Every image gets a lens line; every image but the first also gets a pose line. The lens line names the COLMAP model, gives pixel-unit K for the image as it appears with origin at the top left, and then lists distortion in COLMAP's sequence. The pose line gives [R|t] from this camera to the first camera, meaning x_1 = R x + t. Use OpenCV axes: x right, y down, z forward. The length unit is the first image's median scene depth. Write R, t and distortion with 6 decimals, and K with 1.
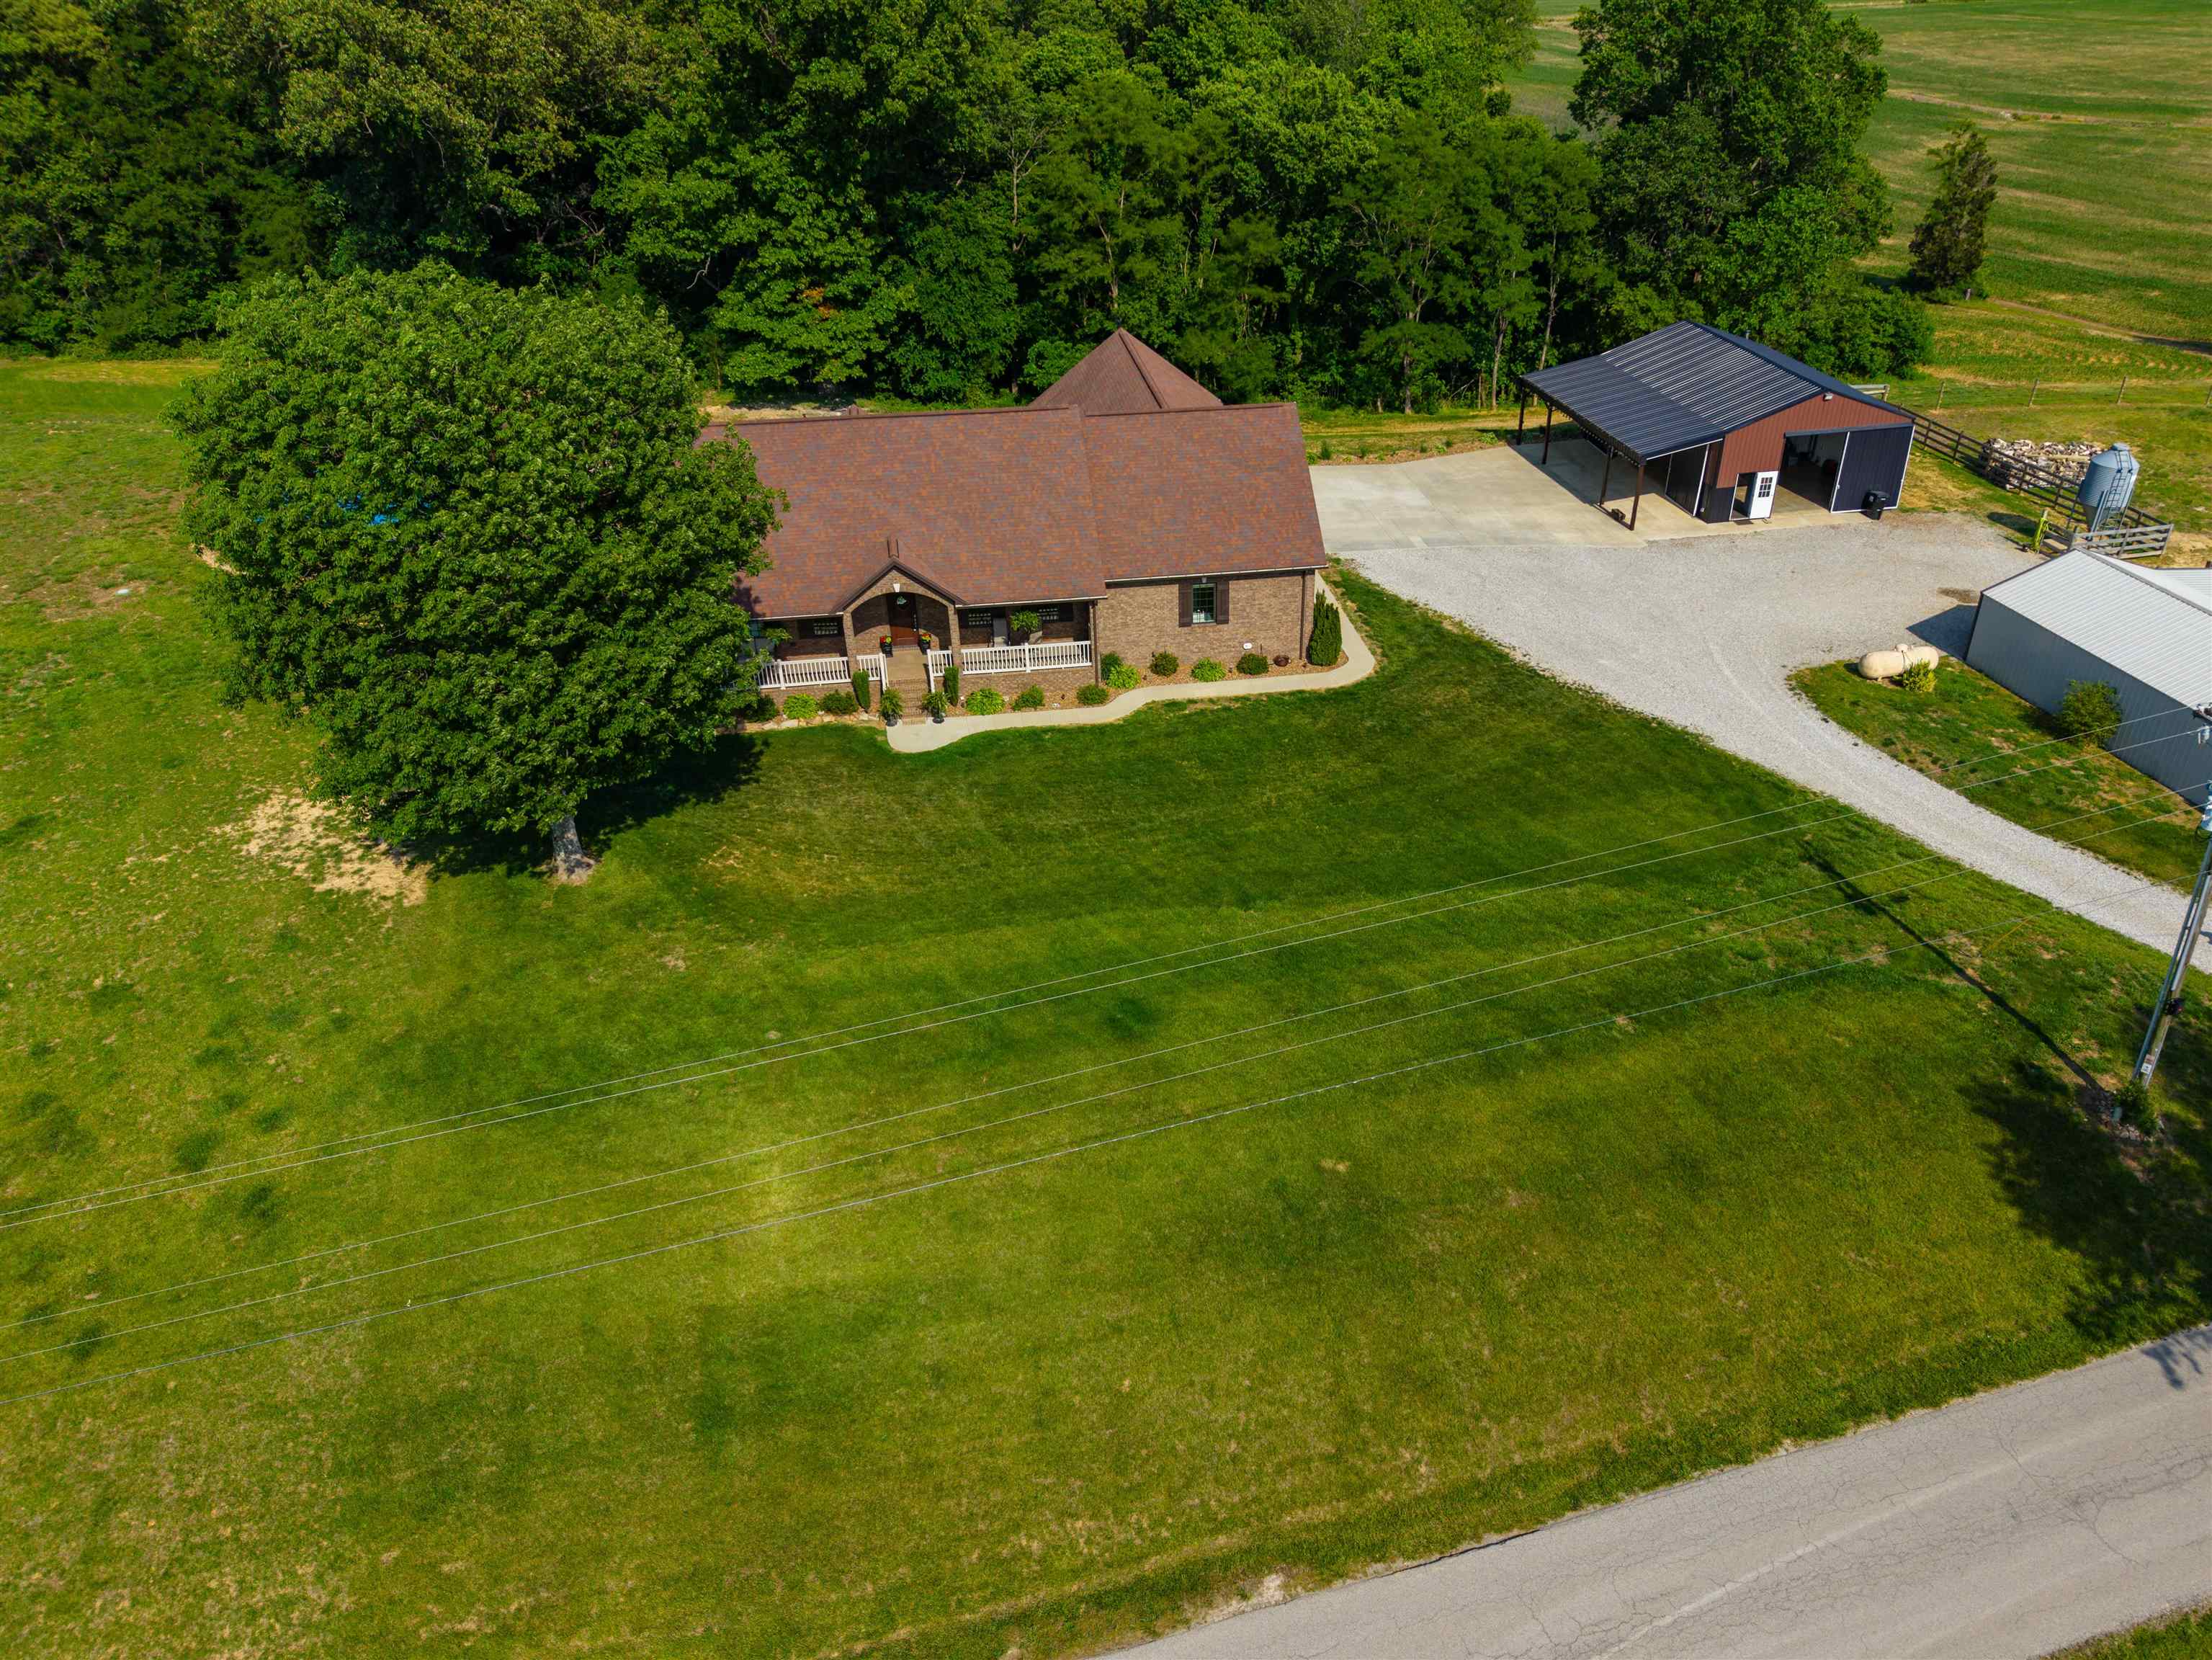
lens RADIAL K [[1637.5, 0, 1211.8], [0, 1637.5, 914.0], [0, 0, 1]] dist [0.006454, -0.003148]
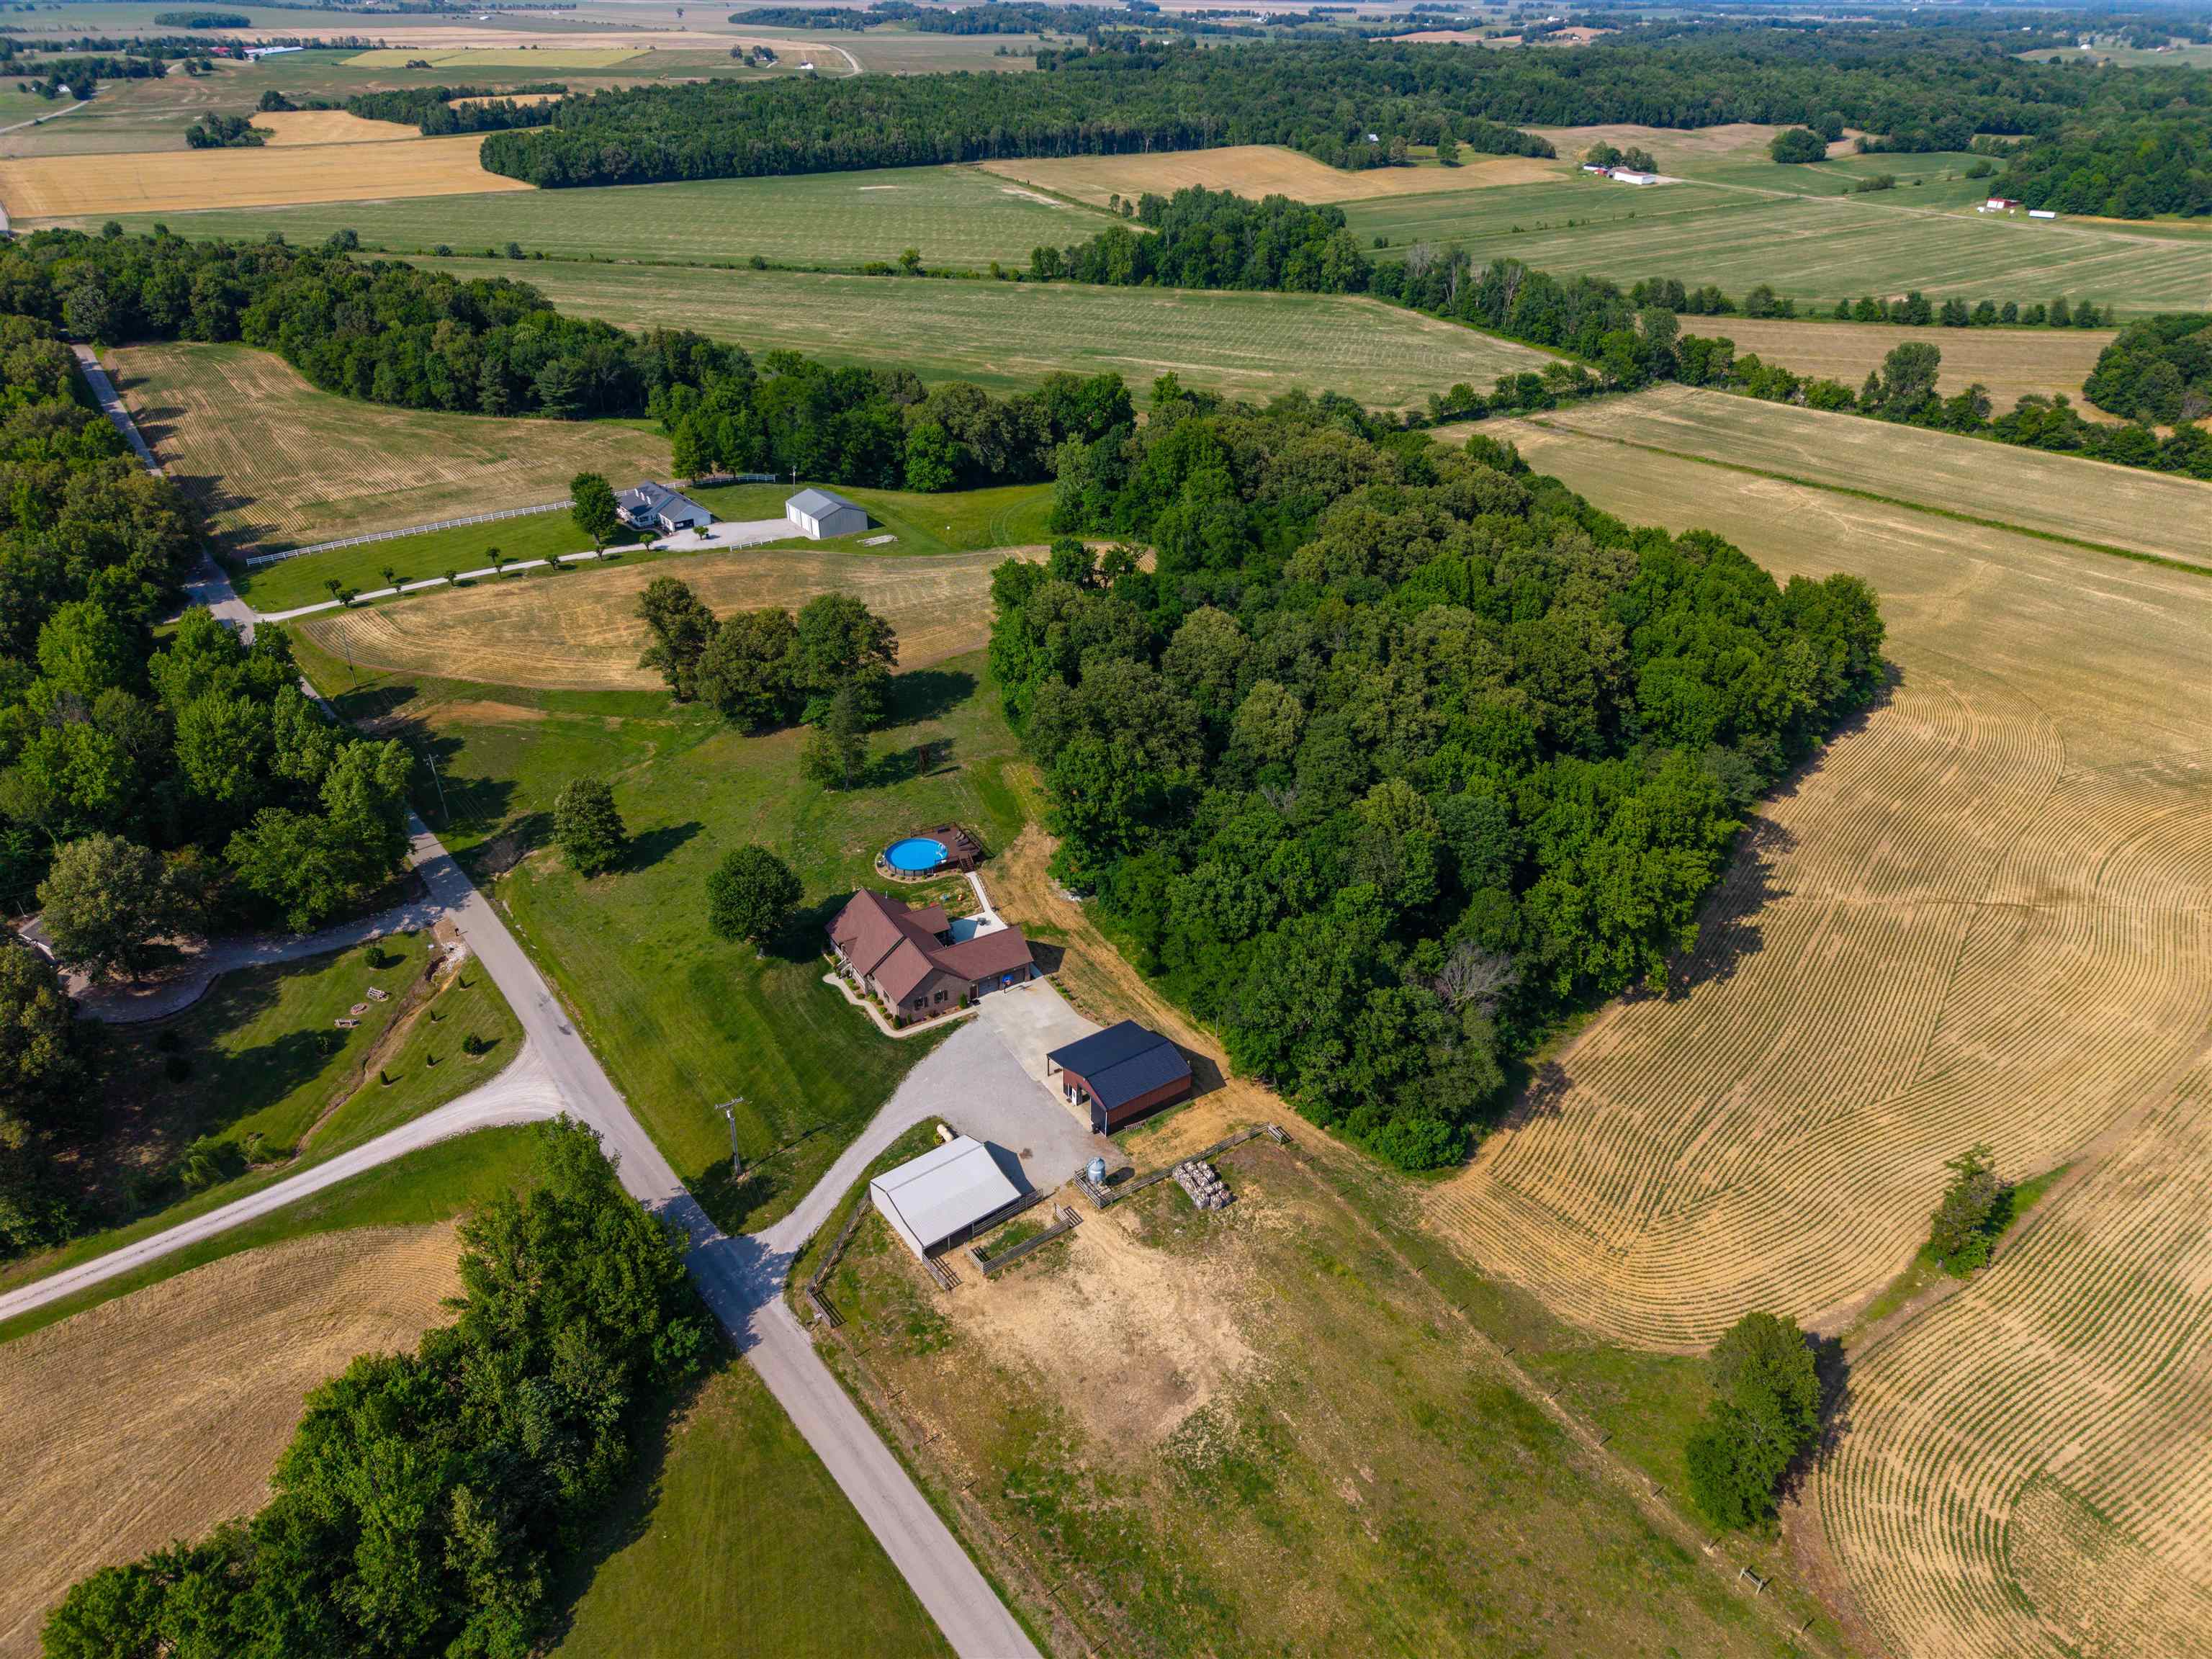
lens RADIAL K [[1505.3, 0, 1105.8], [0, 1505.3, 784.7], [0, 0, 1]] dist [0.014694, -0.012674]
pose [[0.336480, 0.446287, -0.829222, 2.061335], [-0.528511, 0.818304, 0.225953, -1.195552], [0.779396, 0.362224, 0.511210, -0.400581]]
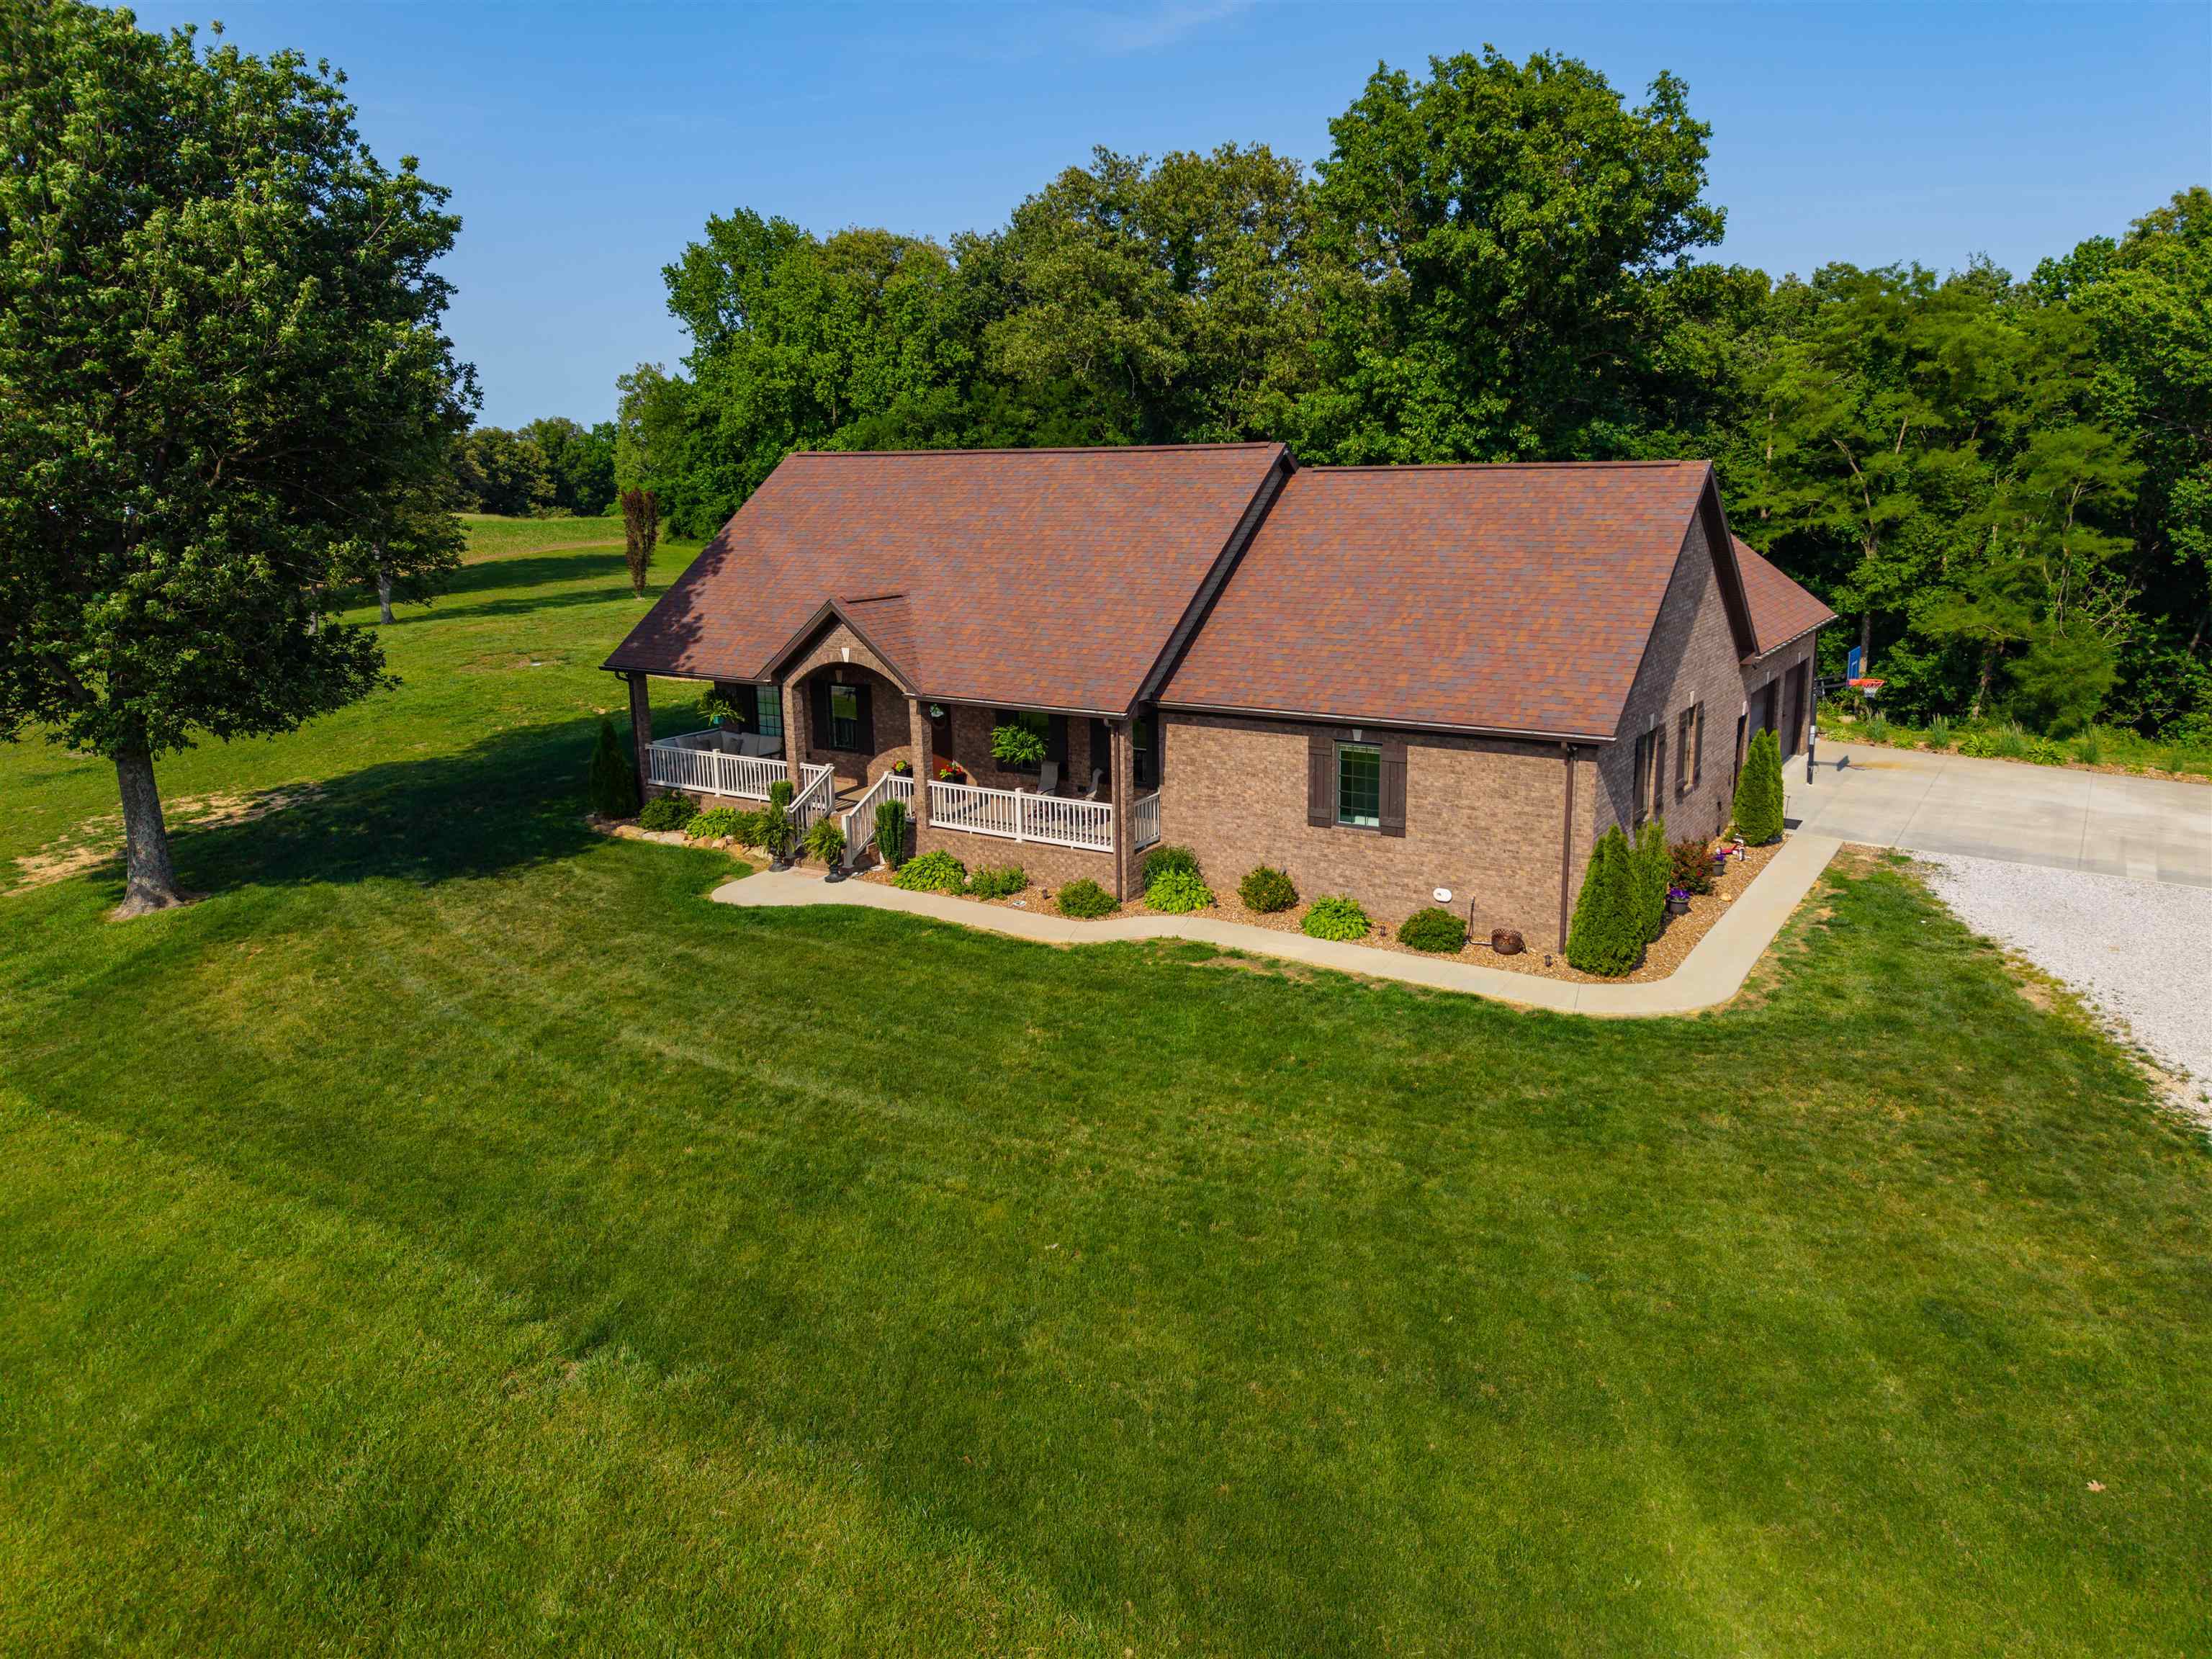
lens RADIAL K [[1492.3, 0, 1117.3], [0, 1492.3, 784.1], [0, 0, 1]] dist [0.104422, -0.150515]
pose [[0.722479, 0.132390, -0.678599, 0.180753], [-0.364262, 0.907115, -0.210843, -0.050668], [0.587654, 0.399518, 0.703597, 0.470281]]
